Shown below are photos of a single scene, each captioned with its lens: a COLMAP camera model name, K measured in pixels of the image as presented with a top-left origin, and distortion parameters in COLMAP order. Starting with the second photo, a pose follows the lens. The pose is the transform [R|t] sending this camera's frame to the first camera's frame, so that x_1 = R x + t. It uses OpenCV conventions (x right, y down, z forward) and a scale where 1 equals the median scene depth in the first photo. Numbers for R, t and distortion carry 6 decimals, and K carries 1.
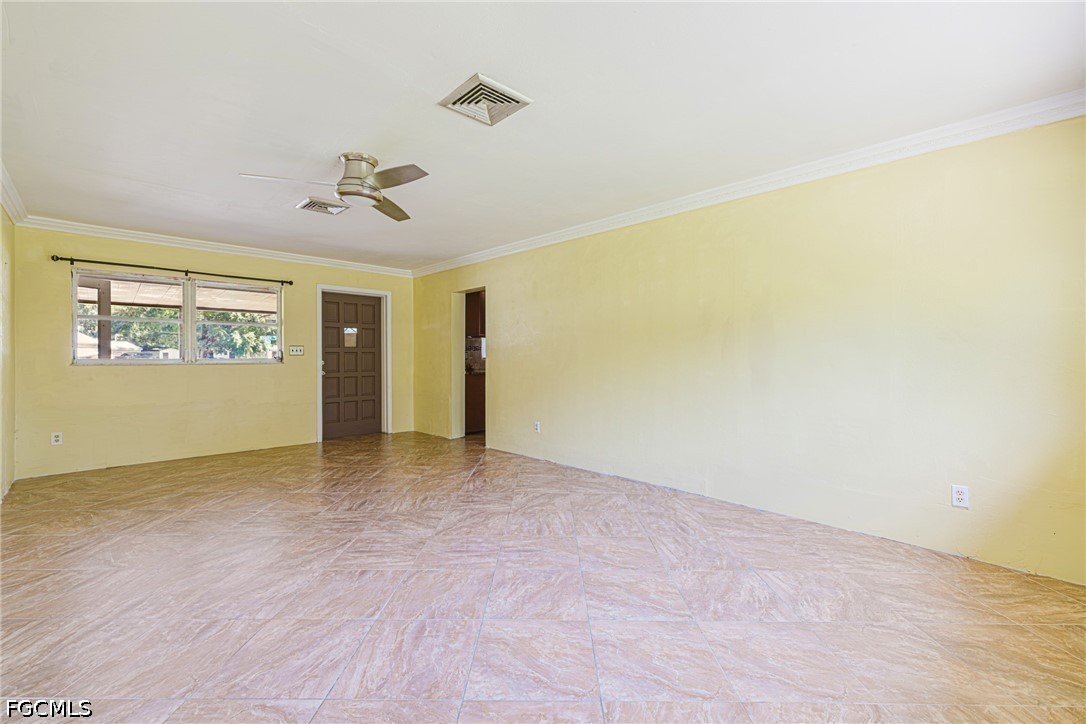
lens RADIAL K [[458.4, 0, 543.0], [0, 458.4, 356.4], [0, 0, 1]] dist [-0.000641, 0.000444]
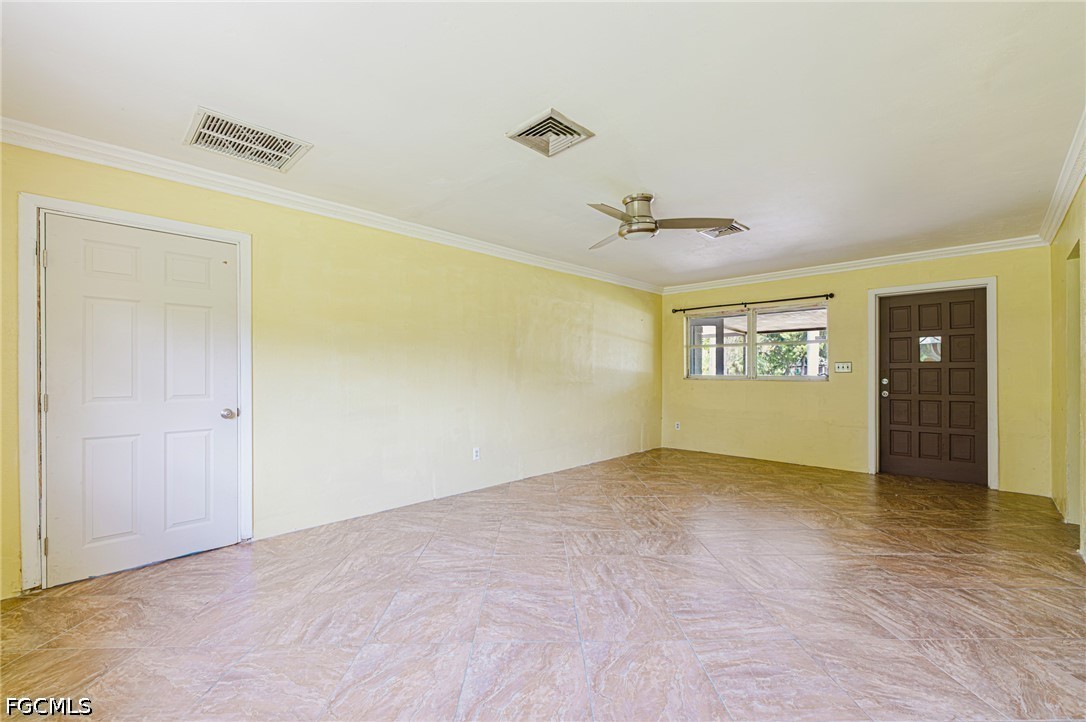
lens RADIAL K [[458.4, 0, 543.1], [0, 458.4, 370.8], [0, 0, 1]] dist [-0.000641, 0.000444]
pose [[0.023531, -0.003744, -0.999716, 0.575455], [-0.001120, 0.999992, -0.003771, -0.003014], [0.999722, 0.001208, 0.023526, 0.593758]]
